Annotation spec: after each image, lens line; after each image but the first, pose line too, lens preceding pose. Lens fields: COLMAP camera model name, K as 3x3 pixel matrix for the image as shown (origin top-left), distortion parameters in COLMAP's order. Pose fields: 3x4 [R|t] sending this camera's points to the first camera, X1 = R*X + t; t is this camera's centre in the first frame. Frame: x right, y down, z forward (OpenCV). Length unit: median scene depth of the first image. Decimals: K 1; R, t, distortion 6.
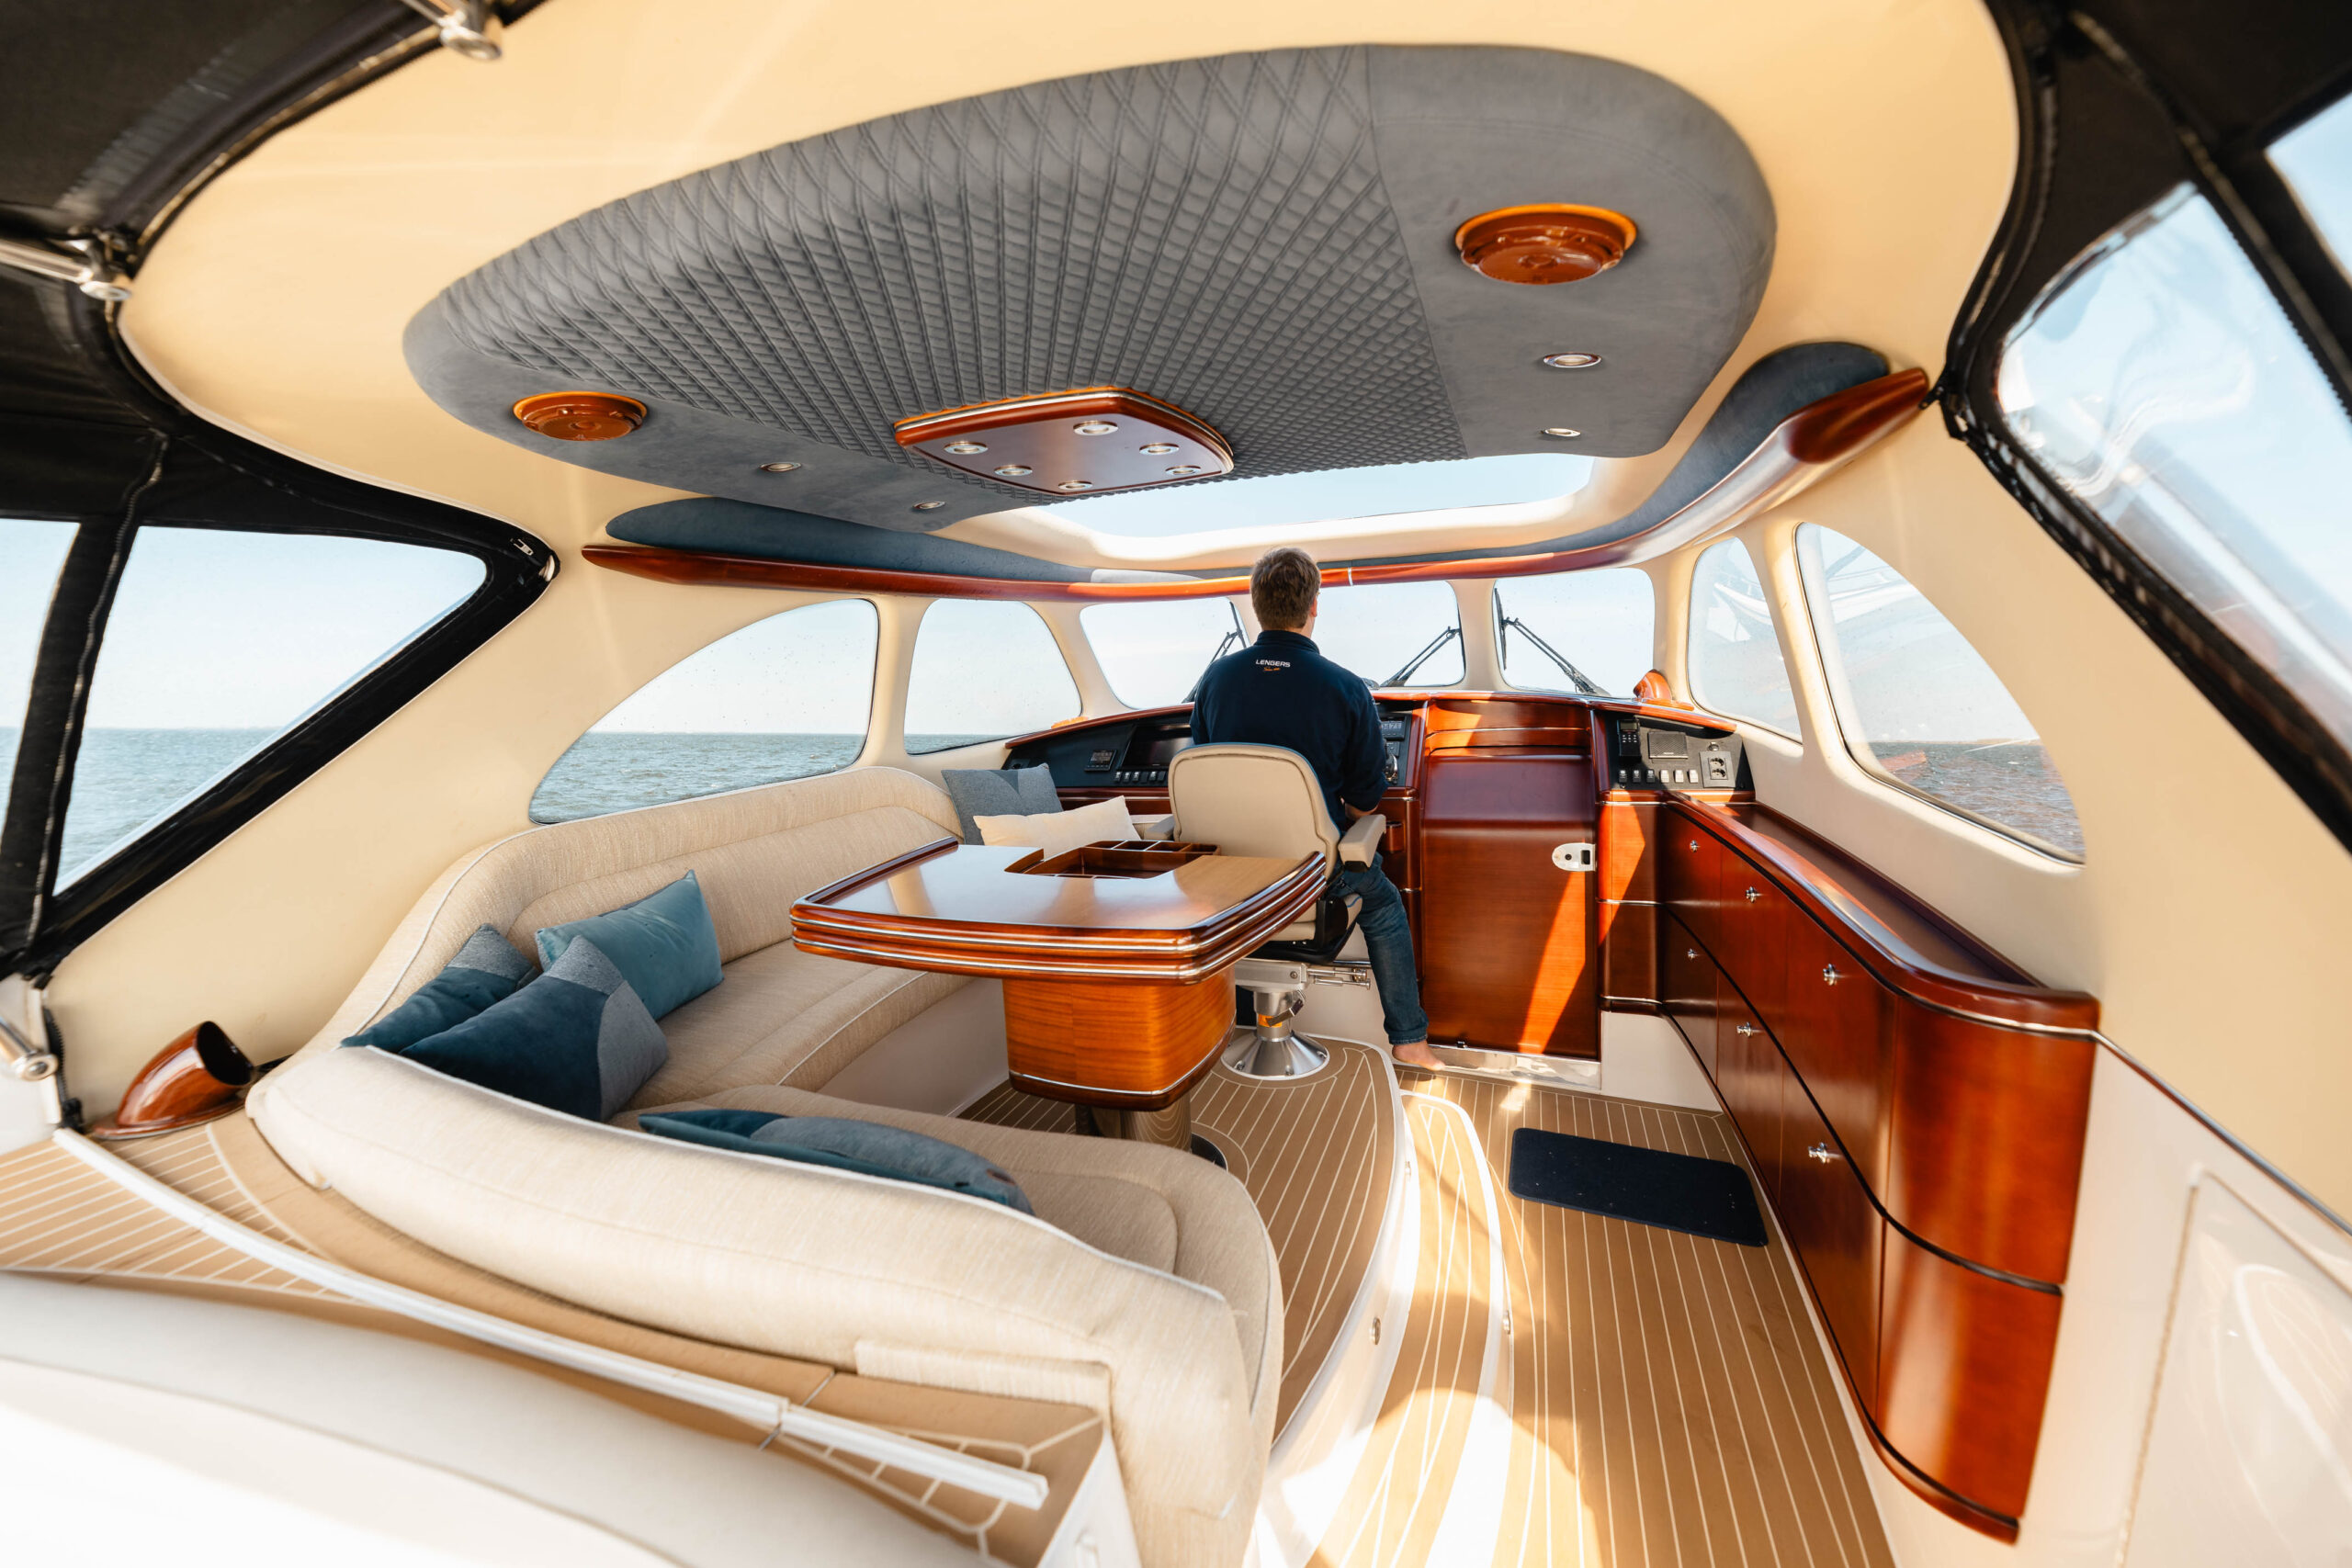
lens RADIAL K [[934.5, 0, 1185.4], [0, 934.5, 782.3], [0, 0, 1]] dist [-0.010996, -0.000136]
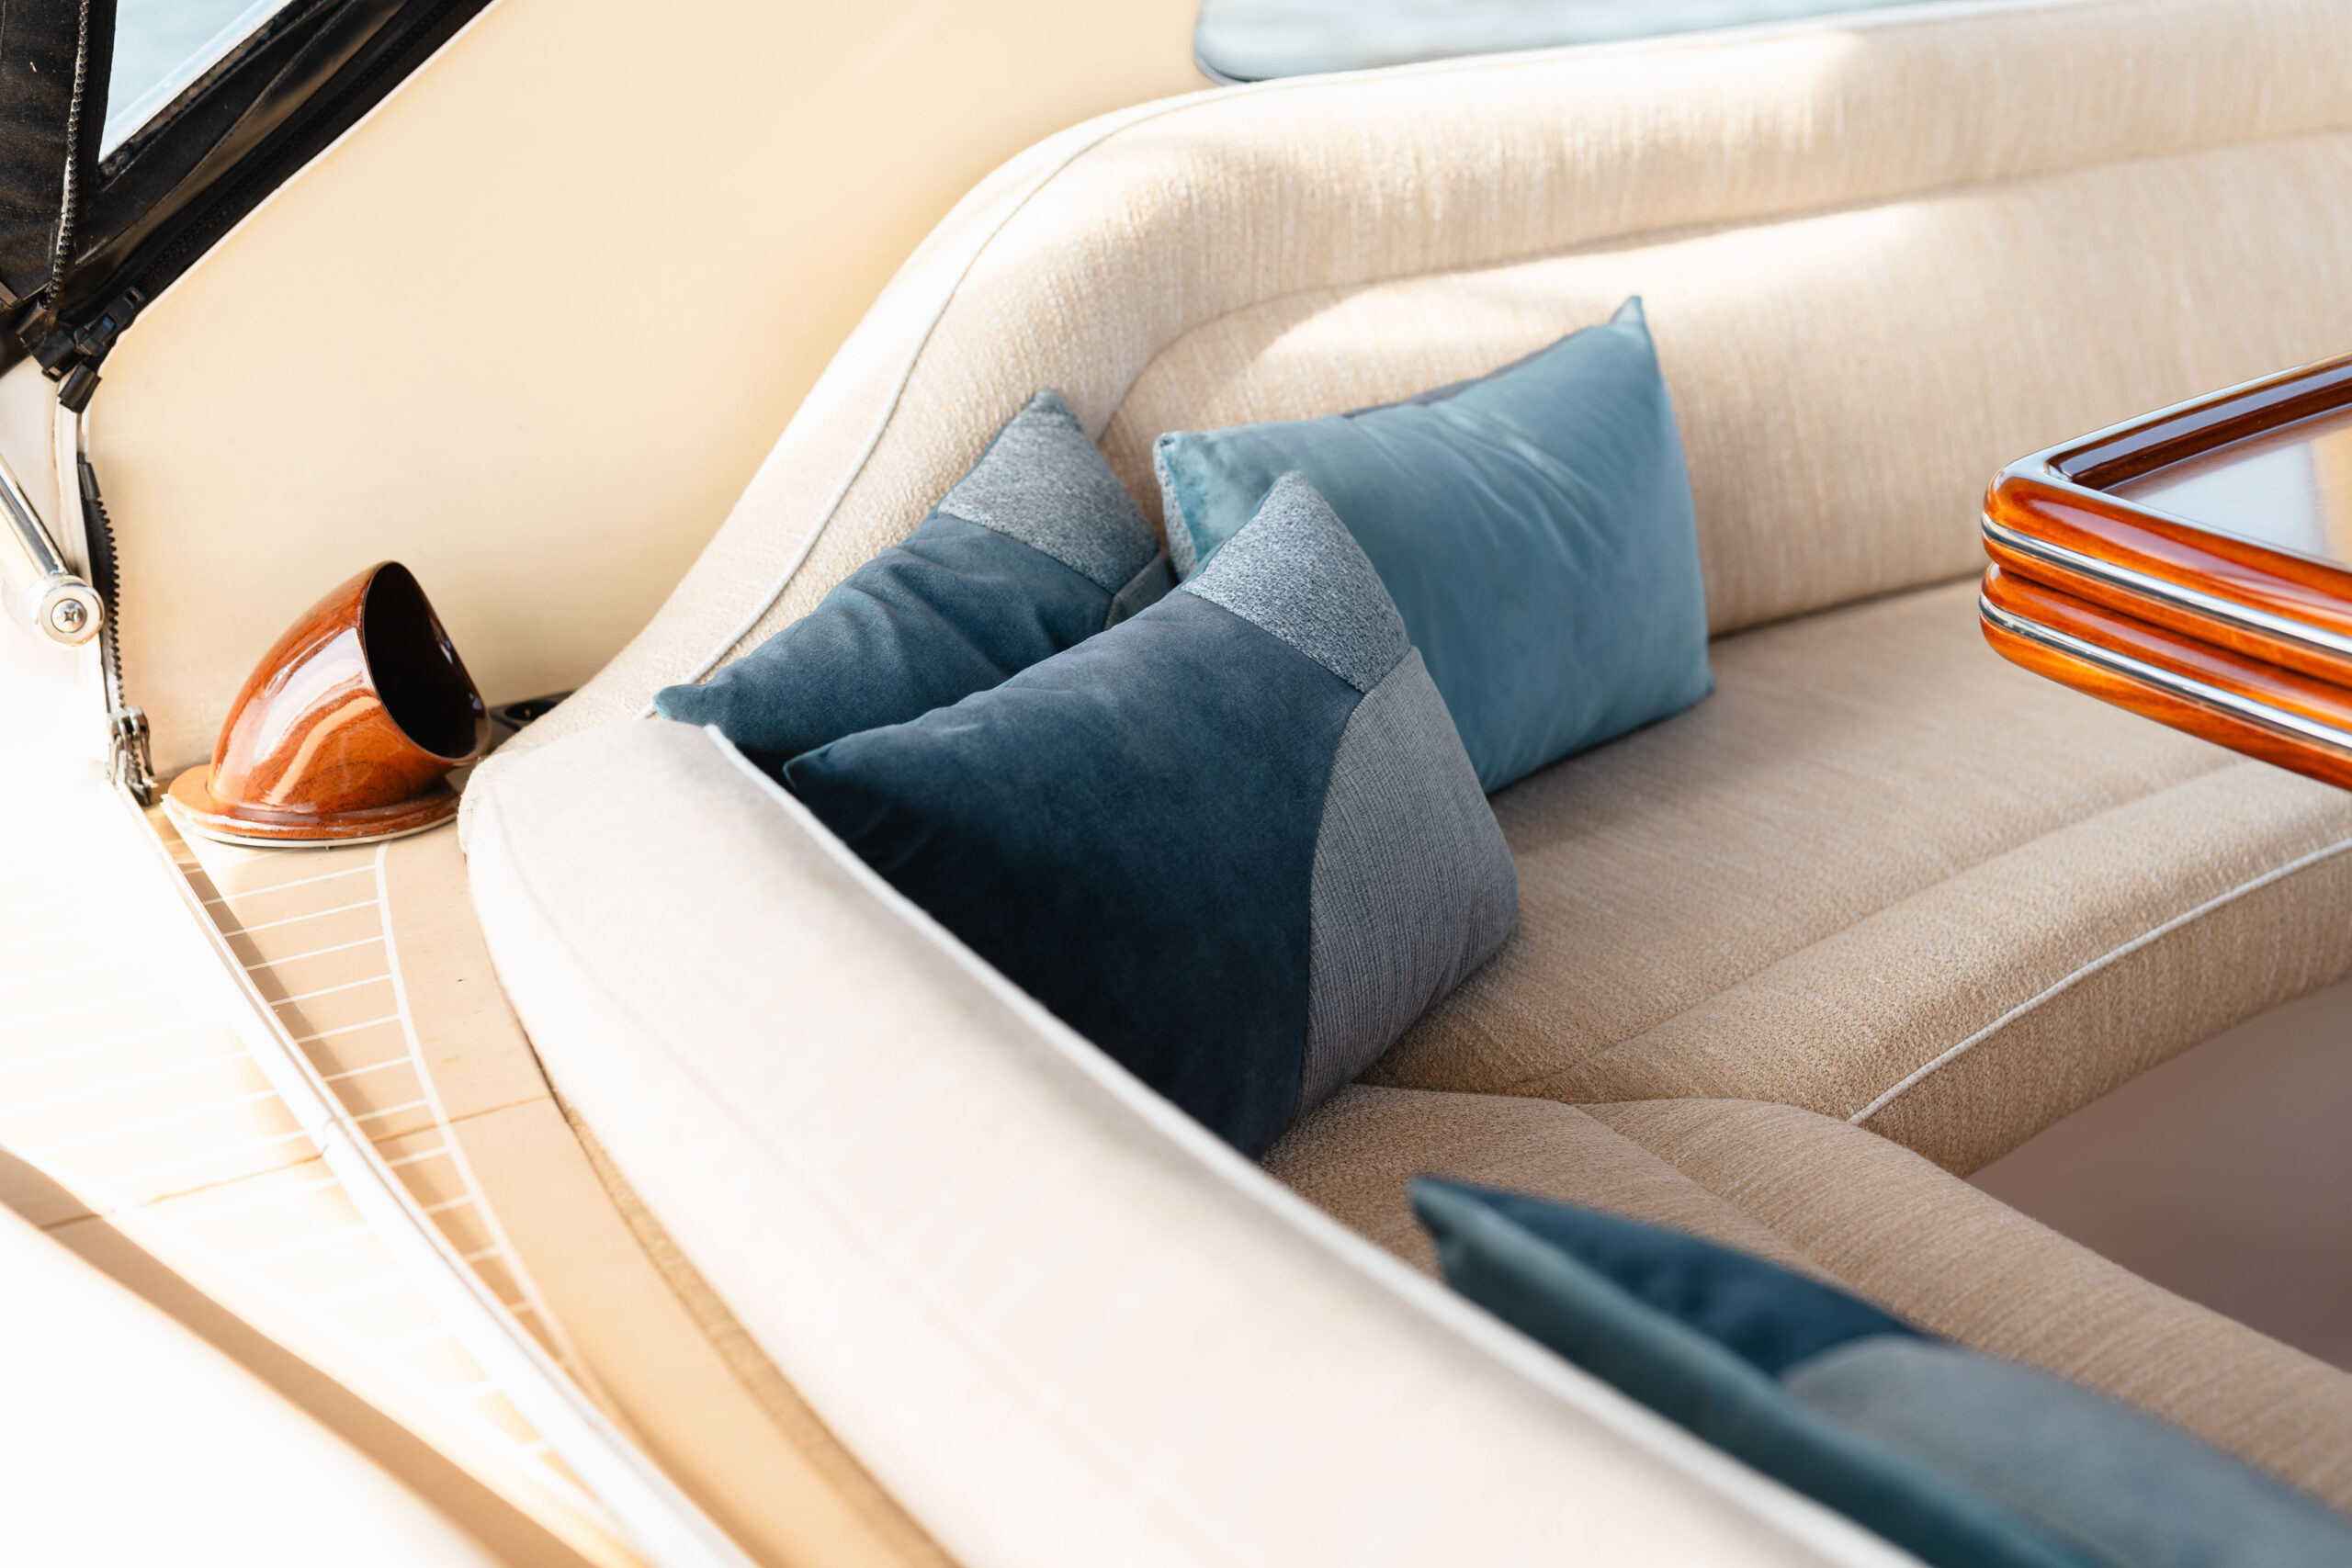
lens RADIAL K [[3333.4, 0, 1176.8], [0, 3333.4, 783.3], [0, 0, 1]] dist [0.022205, 0.000000]
pose [[0.807870, 0.199318, -0.554634, -0.087743], [-0.075979, 0.968446, 0.237360, 0.014053], [0.584443, -0.149616, 0.797522, 0.137786]]
